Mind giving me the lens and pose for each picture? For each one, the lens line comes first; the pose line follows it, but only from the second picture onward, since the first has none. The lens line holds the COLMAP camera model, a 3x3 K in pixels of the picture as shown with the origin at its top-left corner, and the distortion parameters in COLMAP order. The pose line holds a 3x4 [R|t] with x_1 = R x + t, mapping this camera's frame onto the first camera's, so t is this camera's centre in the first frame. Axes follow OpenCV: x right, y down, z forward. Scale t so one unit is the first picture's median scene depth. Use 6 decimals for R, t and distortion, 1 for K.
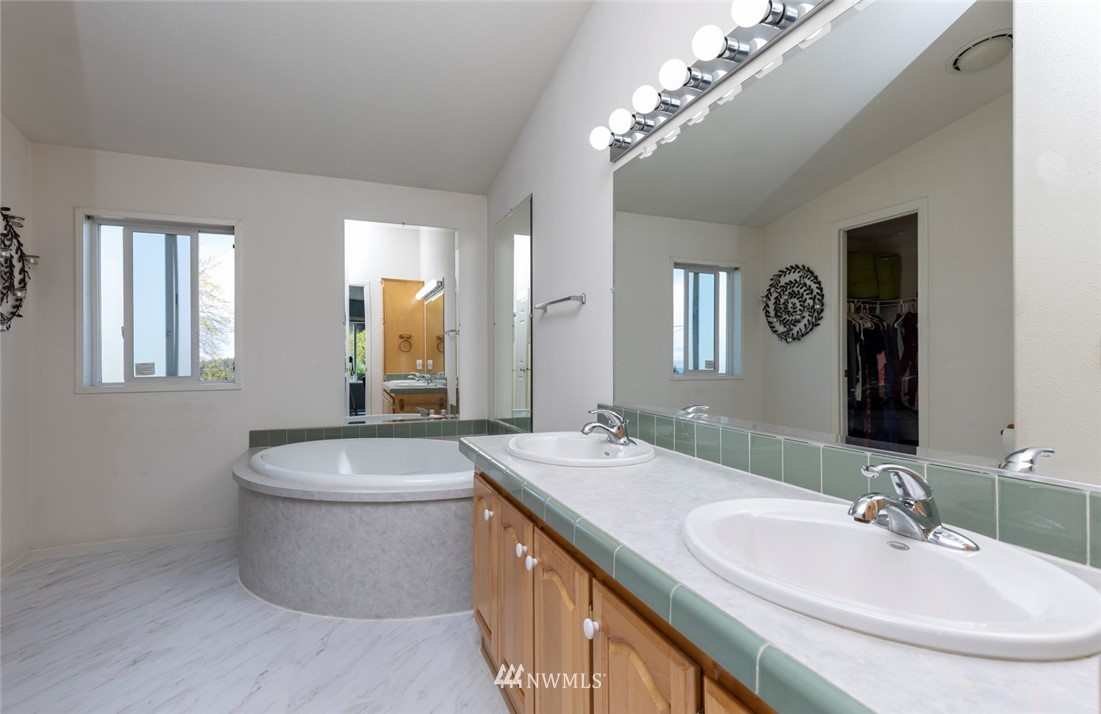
lens RADIAL K [[504.0, 0, 548.2], [0, 504.0, 358.1], [0, 0, 1]] dist [-0.001032, -0.000067]
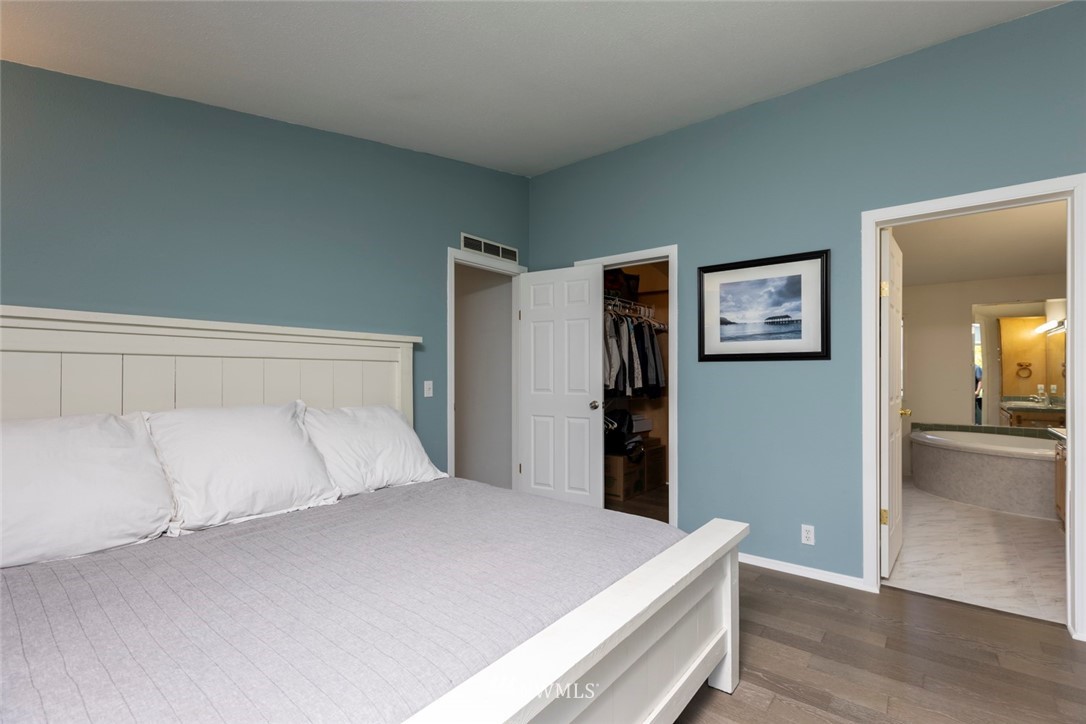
lens RADIAL K [[483.9, 0, 547.5], [0, 483.9, 361.4], [0, 0, 1]] dist [0.001915, -0.000062]
pose [[0.482367, -0.013684, -0.875862, 0.220103], [-0.006336, 0.999797, -0.019110, -0.027330], [0.875946, 0.014768, 0.482182, -0.672051]]
